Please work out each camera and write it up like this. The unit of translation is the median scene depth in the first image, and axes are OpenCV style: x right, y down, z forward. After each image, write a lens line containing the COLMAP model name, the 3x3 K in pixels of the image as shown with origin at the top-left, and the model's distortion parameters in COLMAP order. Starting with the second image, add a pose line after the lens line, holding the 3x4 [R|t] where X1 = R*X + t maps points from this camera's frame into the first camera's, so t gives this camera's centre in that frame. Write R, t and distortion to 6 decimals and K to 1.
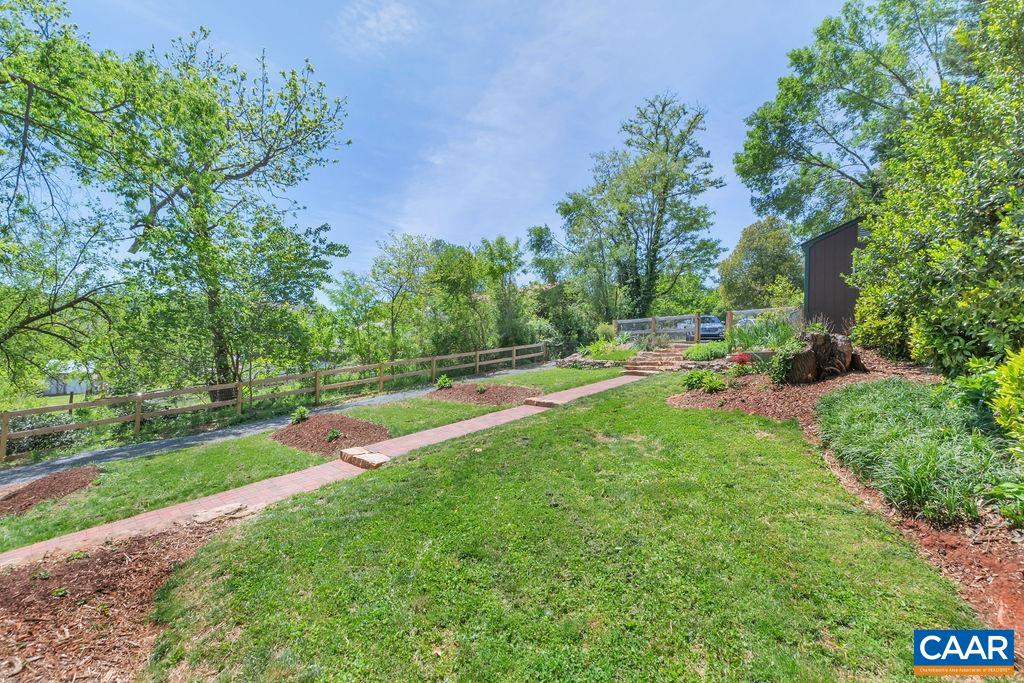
lens RADIAL K [[472.7, 0, 512.0], [0, 472.7, 341.5], [0, 0, 1]] dist [-0.016623, -0.000369]
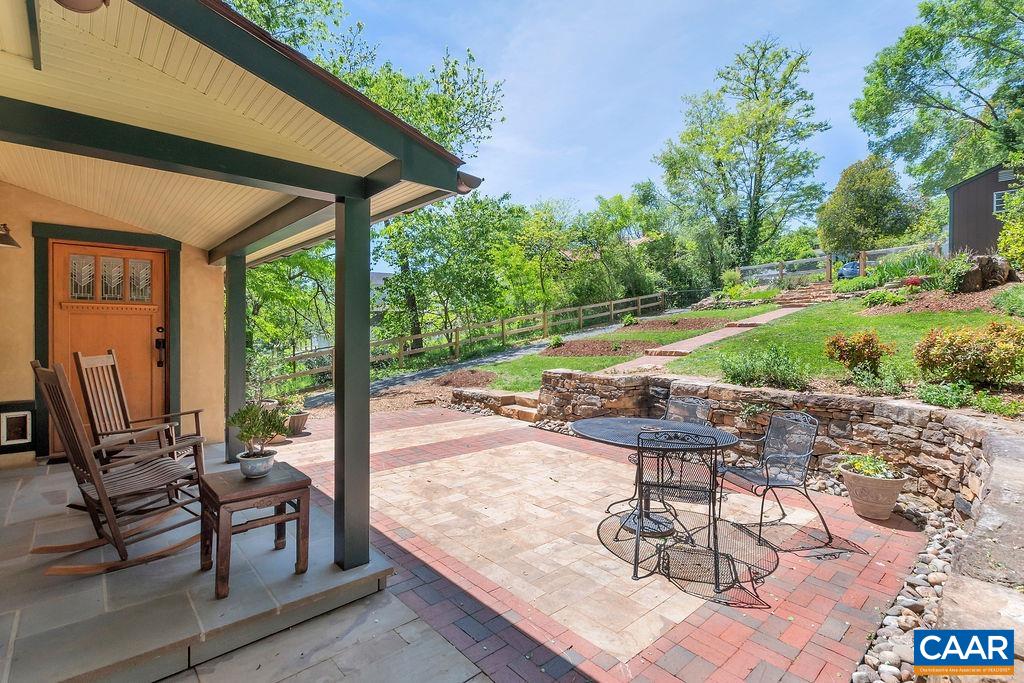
lens RADIAL K [[477.7, 0, 553.7], [0, 477.7, 329.4], [0, 0, 1]] dist [-0.015211, -0.000038]
pose [[0.996375, -0.038454, -0.075877, -0.113316], [0.042990, 0.997327, 0.059084, 0.013367], [0.073402, -0.062132, 0.995365, -0.109502]]
